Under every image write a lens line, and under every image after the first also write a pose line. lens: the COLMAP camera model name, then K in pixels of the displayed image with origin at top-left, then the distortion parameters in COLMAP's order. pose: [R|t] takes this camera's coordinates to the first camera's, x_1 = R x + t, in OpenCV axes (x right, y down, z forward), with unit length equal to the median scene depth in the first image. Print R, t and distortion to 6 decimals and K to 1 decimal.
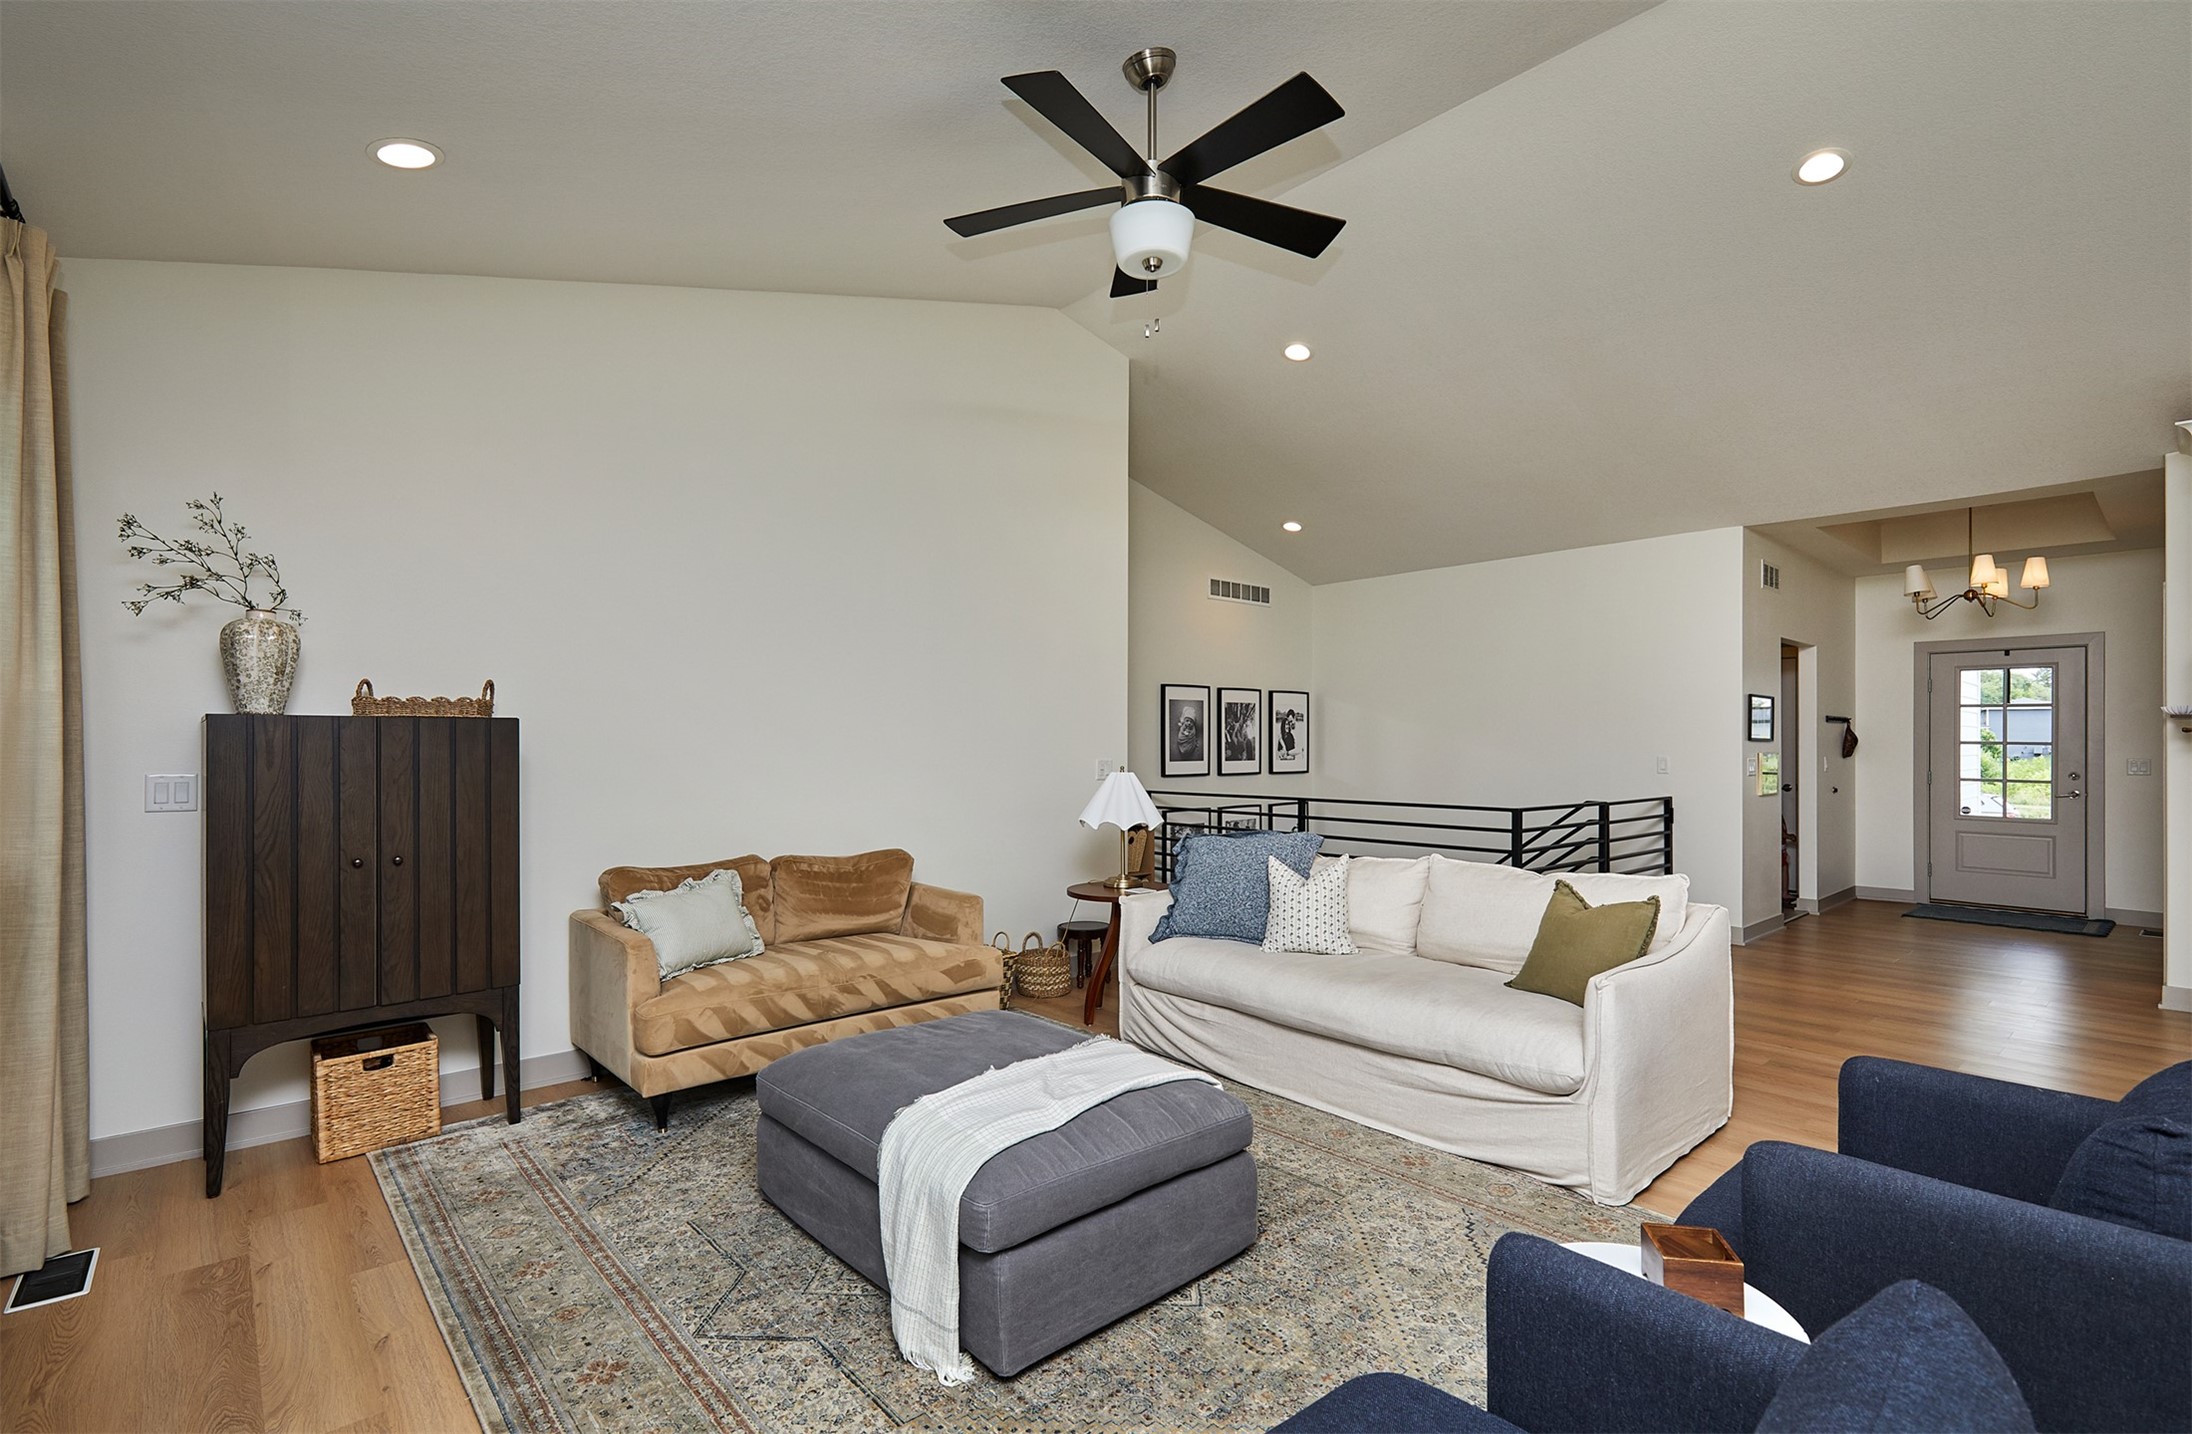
lens RADIAL K [[1011.4, 0, 1102.3], [0, 1011.4, 770.0], [0, 0, 1]] dist [0.000402, 0.000075]
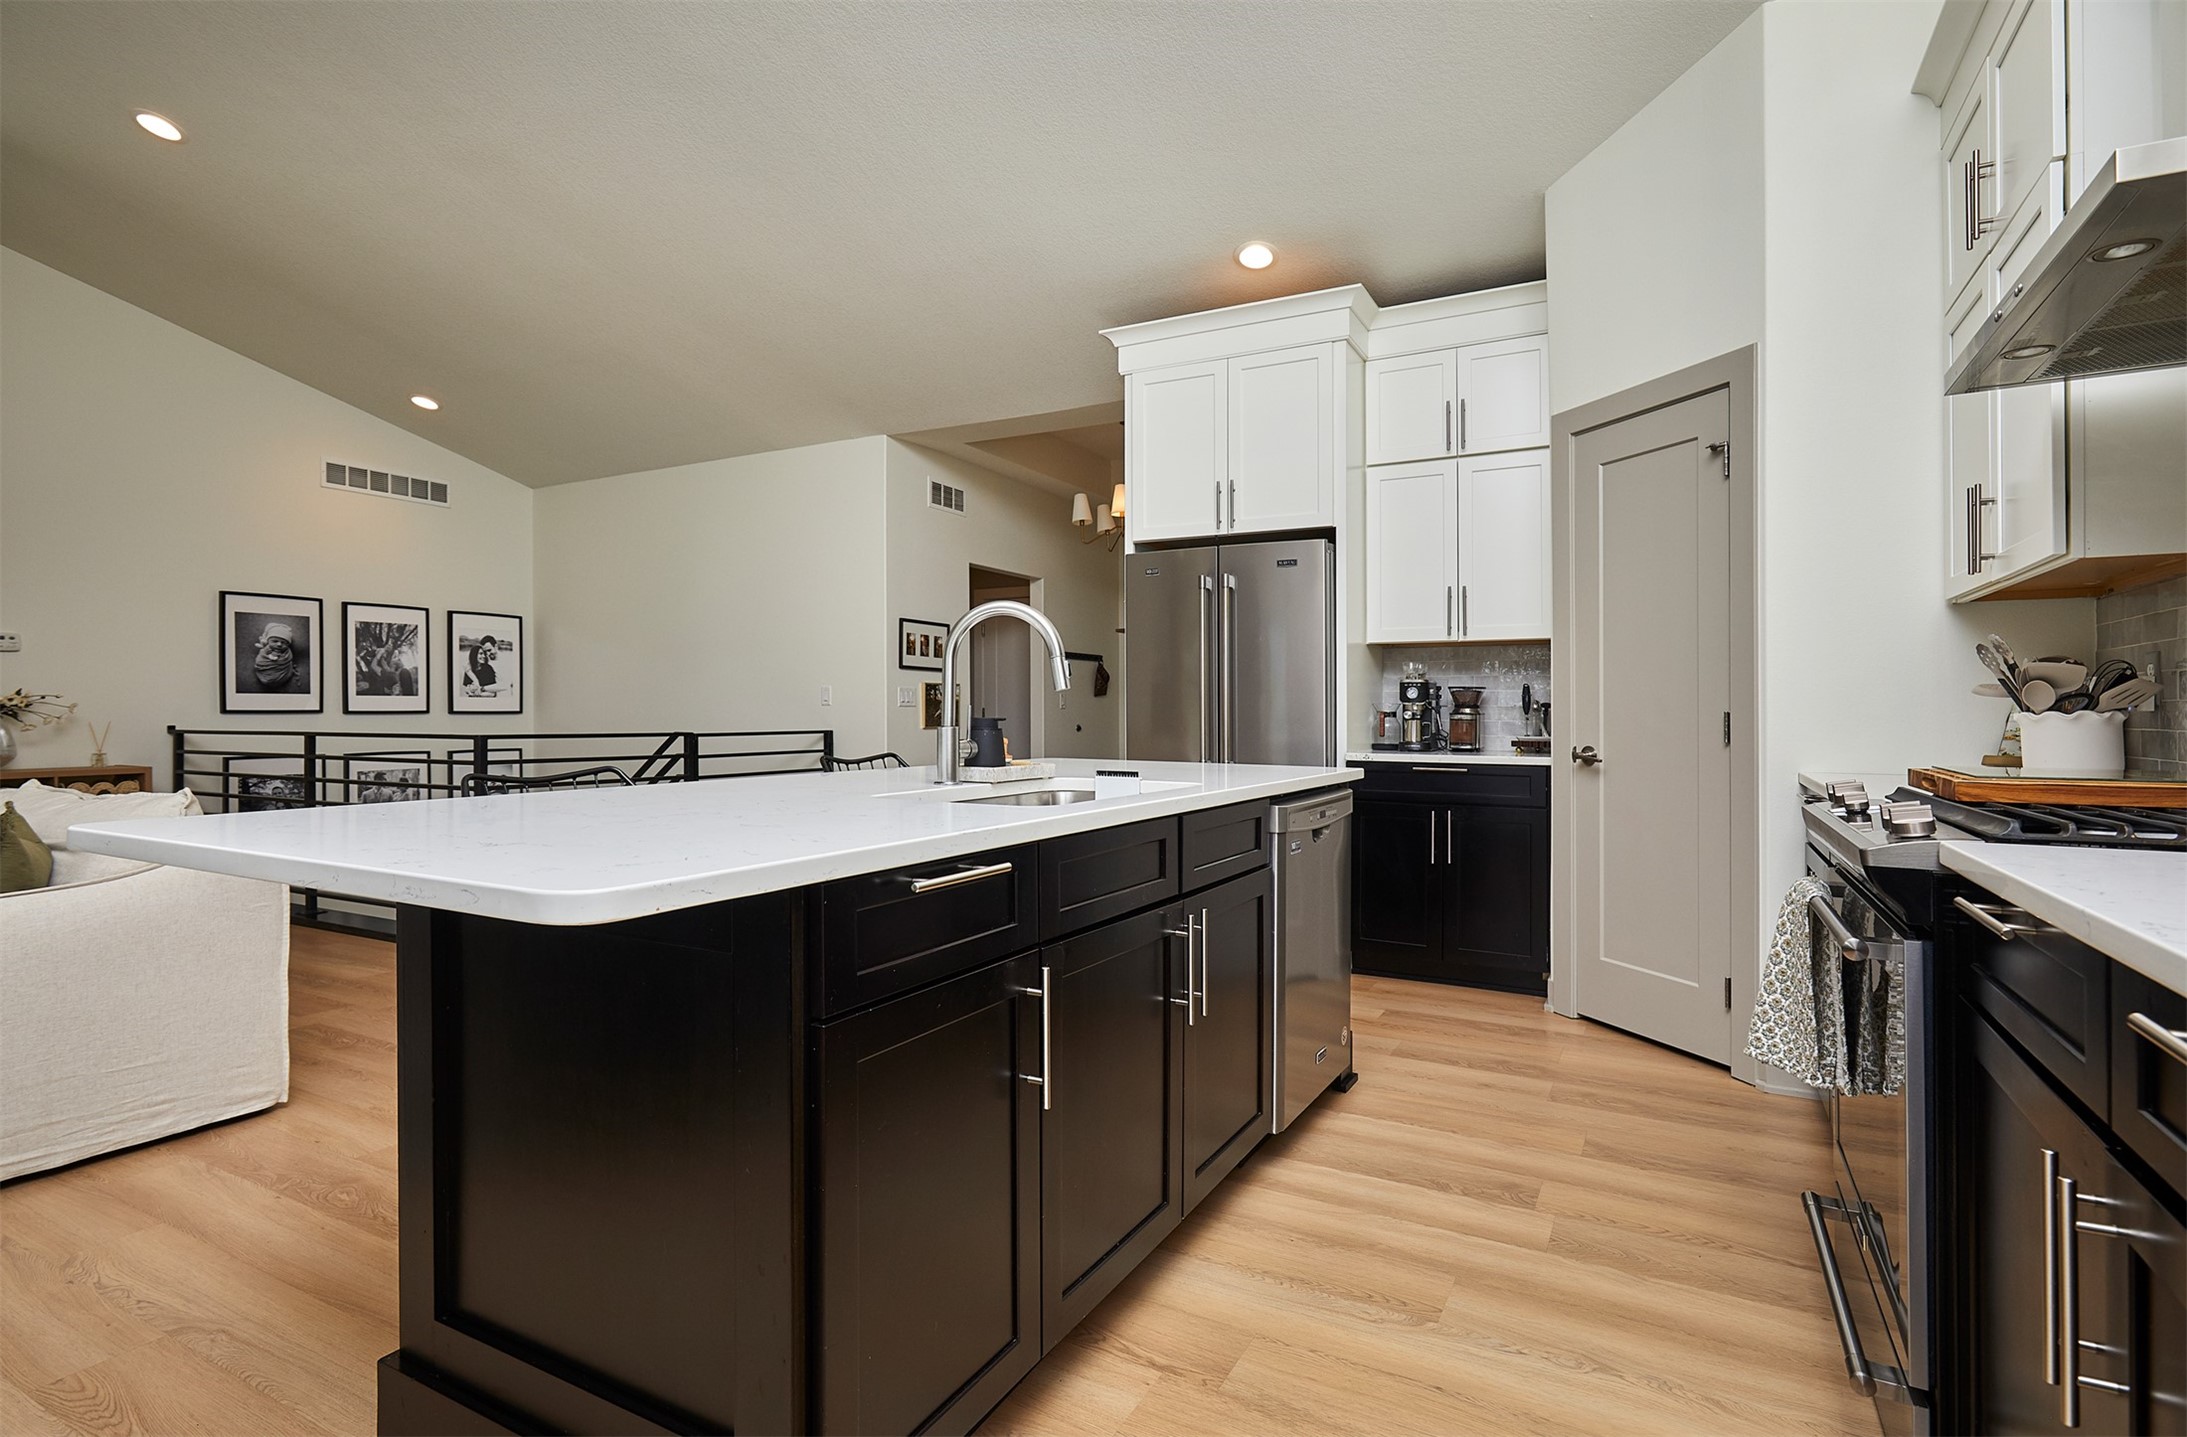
lens RADIAL K [[1075.4, 0, 1093.5], [0, 1075.4, 718.5], [0, 0, 1]] dist [0.002196, 0.000397]
pose [[0.942566, -0.000927, 0.334019, 0.390592], [0.007681, 0.999792, -0.018899, 0.029966], [-0.333932, 0.020379, 0.942377, 0.018930]]
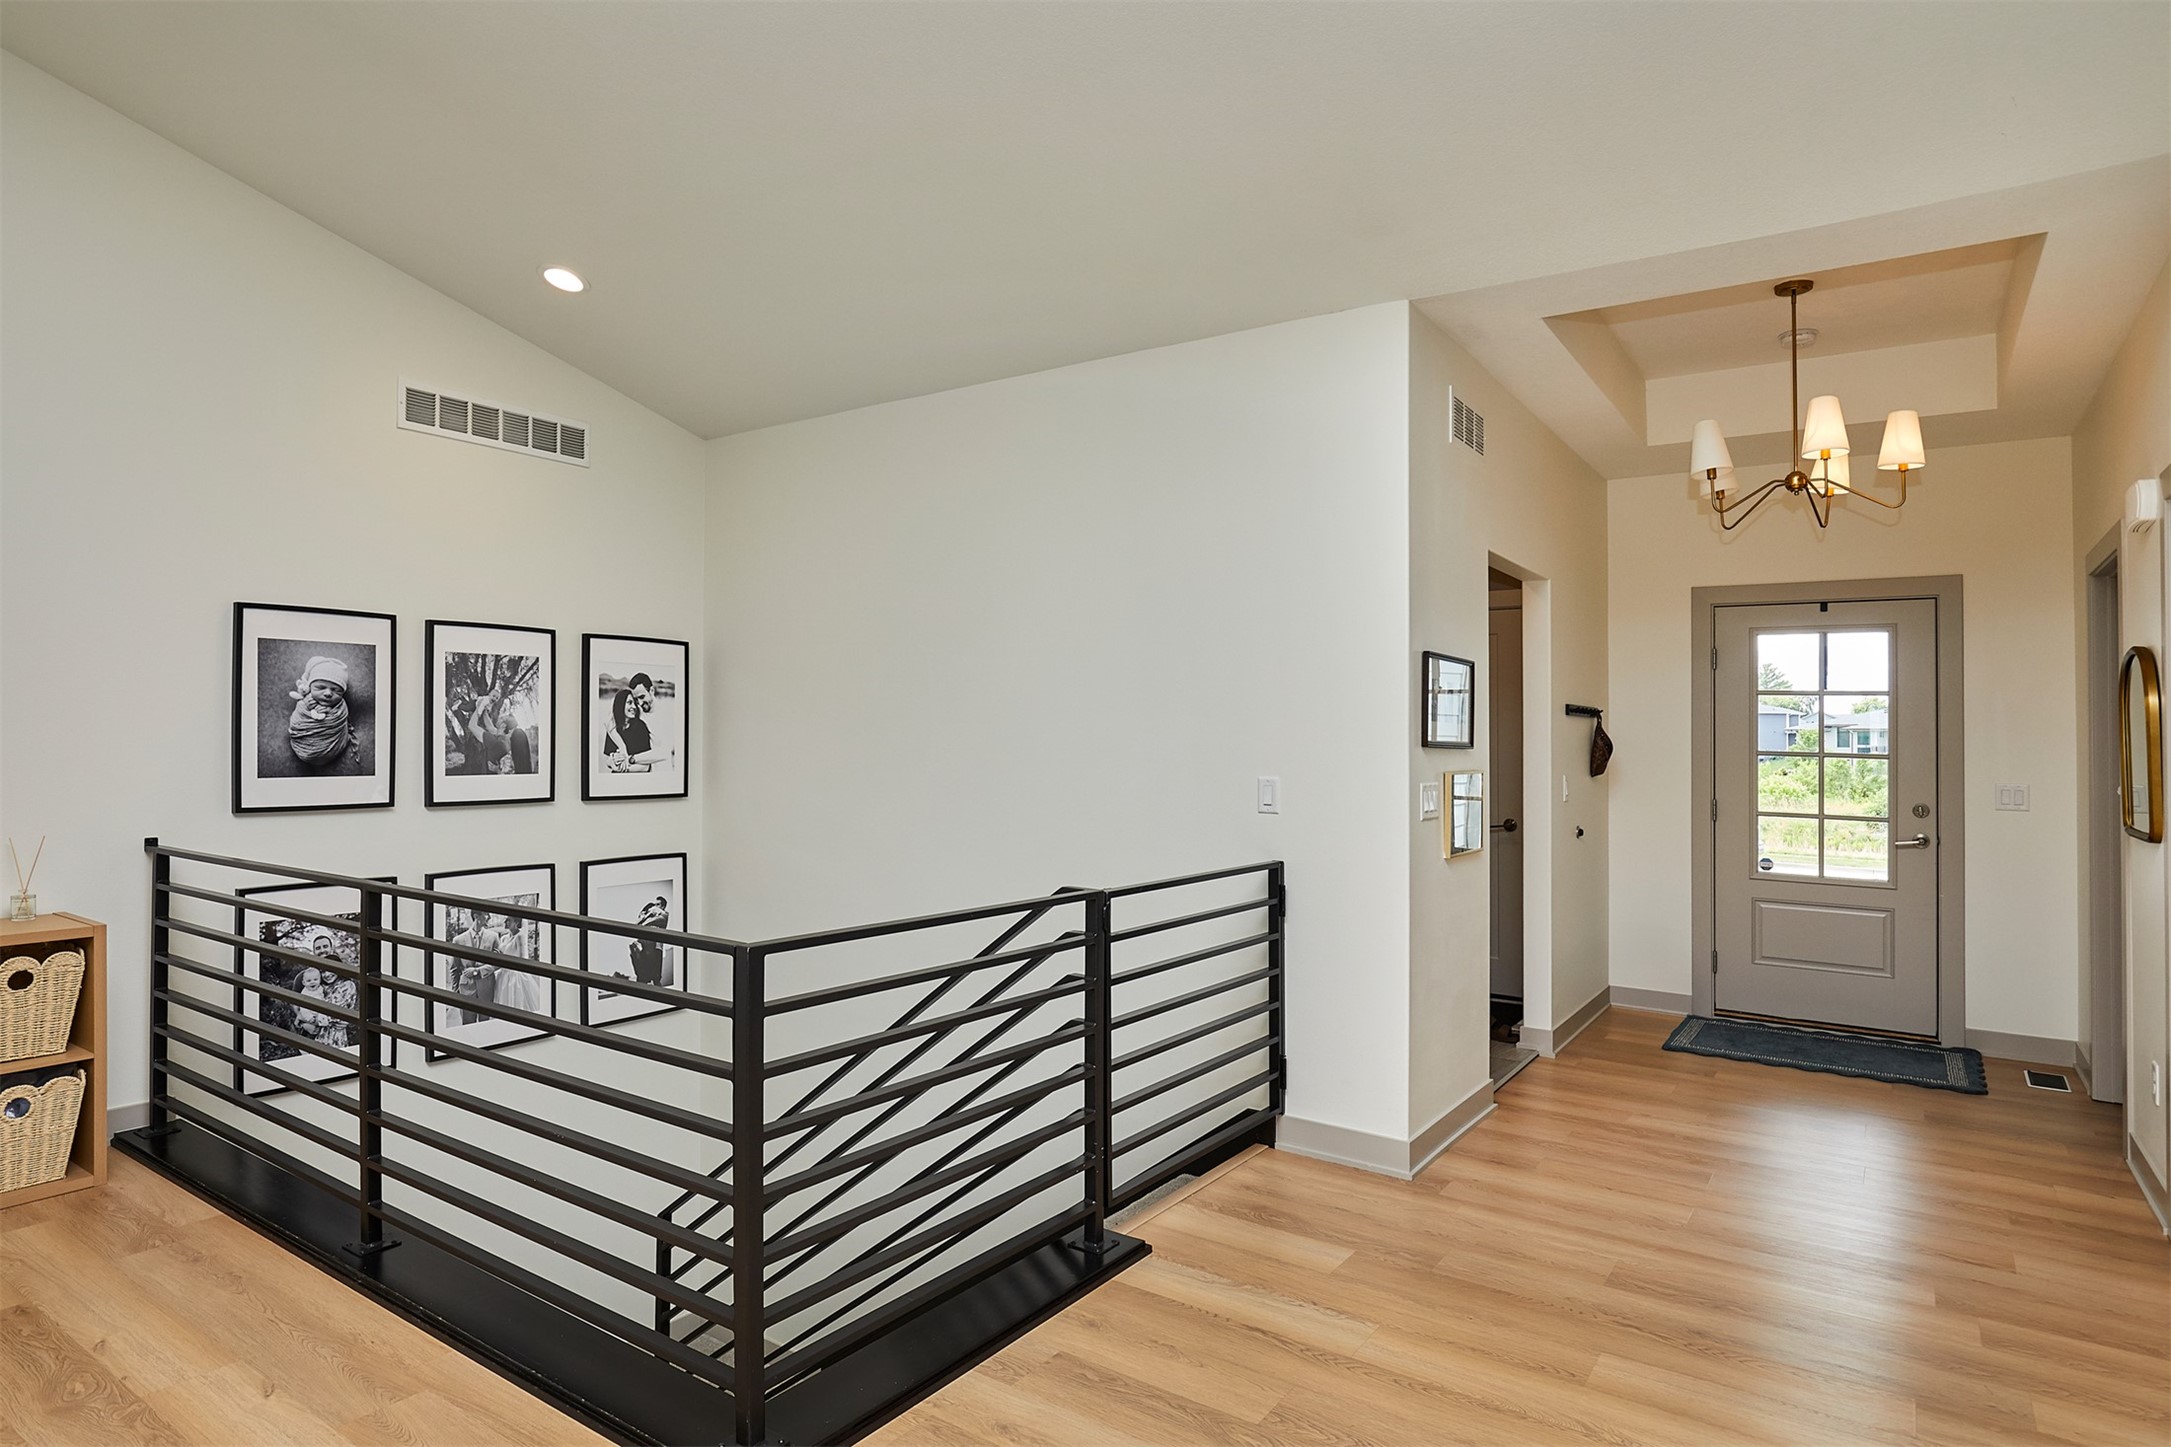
lens RADIAL K [[1216.0, 0, 1074.5], [0, 1216.0, 747.6], [0, 0, 1]] dist [-0.024701, -0.000591]
pose [[0.973311, 0.011175, 0.229218, 0.283864], [-0.007099, 0.999802, -0.018598, -0.013944], [-0.229380, 0.016475, 0.973197, 0.391041]]
